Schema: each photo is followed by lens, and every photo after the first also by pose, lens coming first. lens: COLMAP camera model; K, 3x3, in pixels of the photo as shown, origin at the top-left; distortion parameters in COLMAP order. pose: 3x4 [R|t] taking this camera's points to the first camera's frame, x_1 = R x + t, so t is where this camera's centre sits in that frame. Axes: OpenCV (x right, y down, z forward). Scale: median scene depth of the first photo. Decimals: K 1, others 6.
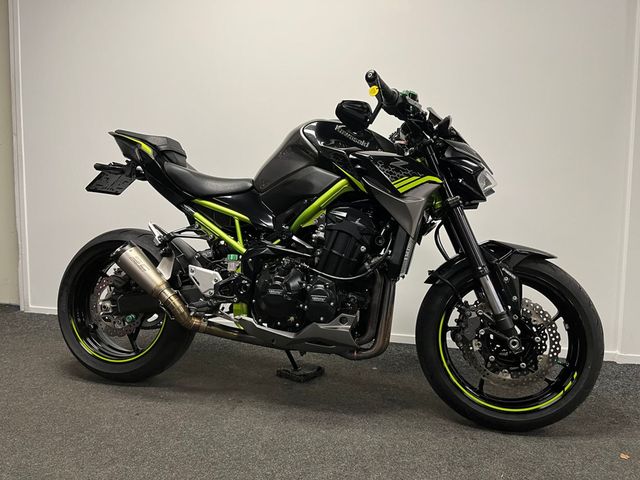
lens RADIAL K [[493.7, 0, 320.0], [0, 493.7, 240.0], [0, 0, 1]] dist [0.045752, -0.000216]
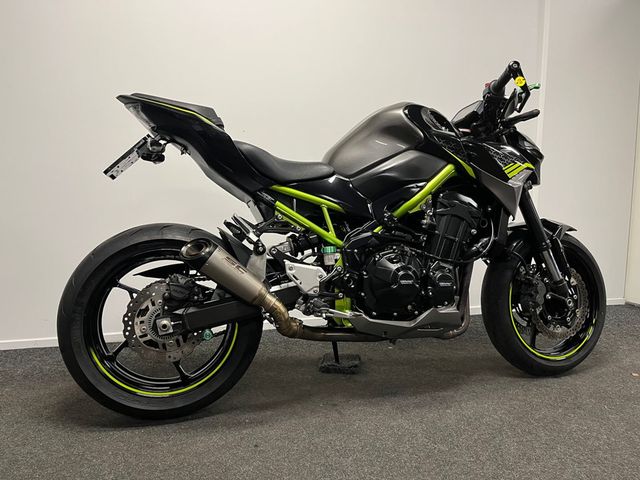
lens RADIAL K [[493.7, 0, 320.0], [0, 493.7, 240.0], [0, 0, 1]] dist [0.045752, -0.000216]
pose [[0.861310, -0.065130, 0.503887, -0.694208], [0.046052, 0.997675, 0.050237, -0.030778], [-0.505988, -0.020064, 0.862307, 0.249103]]
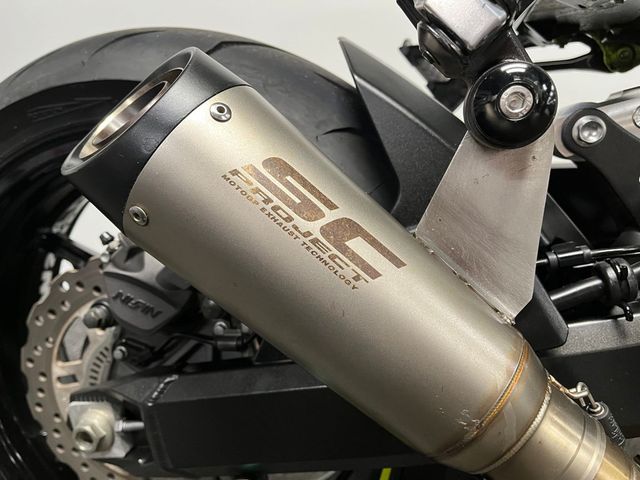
lens RADIAL K [[493.7, 0, 320.0], [0, 493.7, 240.0], [0, 0, 1]] dist [0.045752, -0.000216]
pose [[0.996175, -0.081140, 0.032424, -0.393824], [0.072712, 0.975562, 0.207346, 0.030217], [-0.048455, -0.204196, 0.977730, 0.946493]]
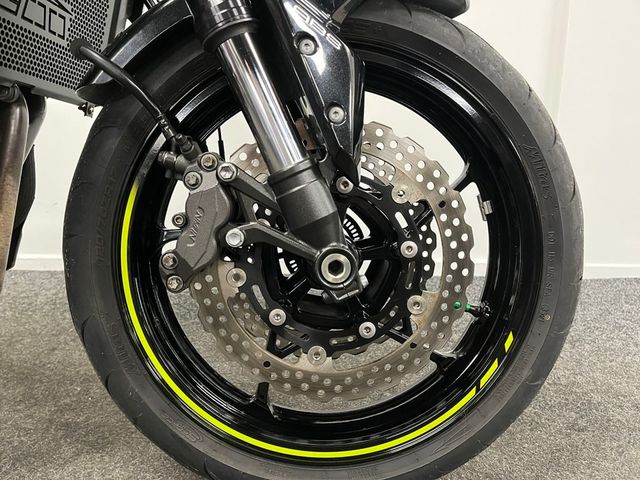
lens RADIAL K [[493.7, 0, 320.0], [0, 493.7, 240.0], [0, 0, 1]] dist [0.045752, -0.000216]
pose [[0.979550, -0.059169, 0.192303, 0.306683], [0.029409, 0.987621, 0.154078, 0.137287], [-0.199039, -0.145271, 0.969164, 0.675827]]
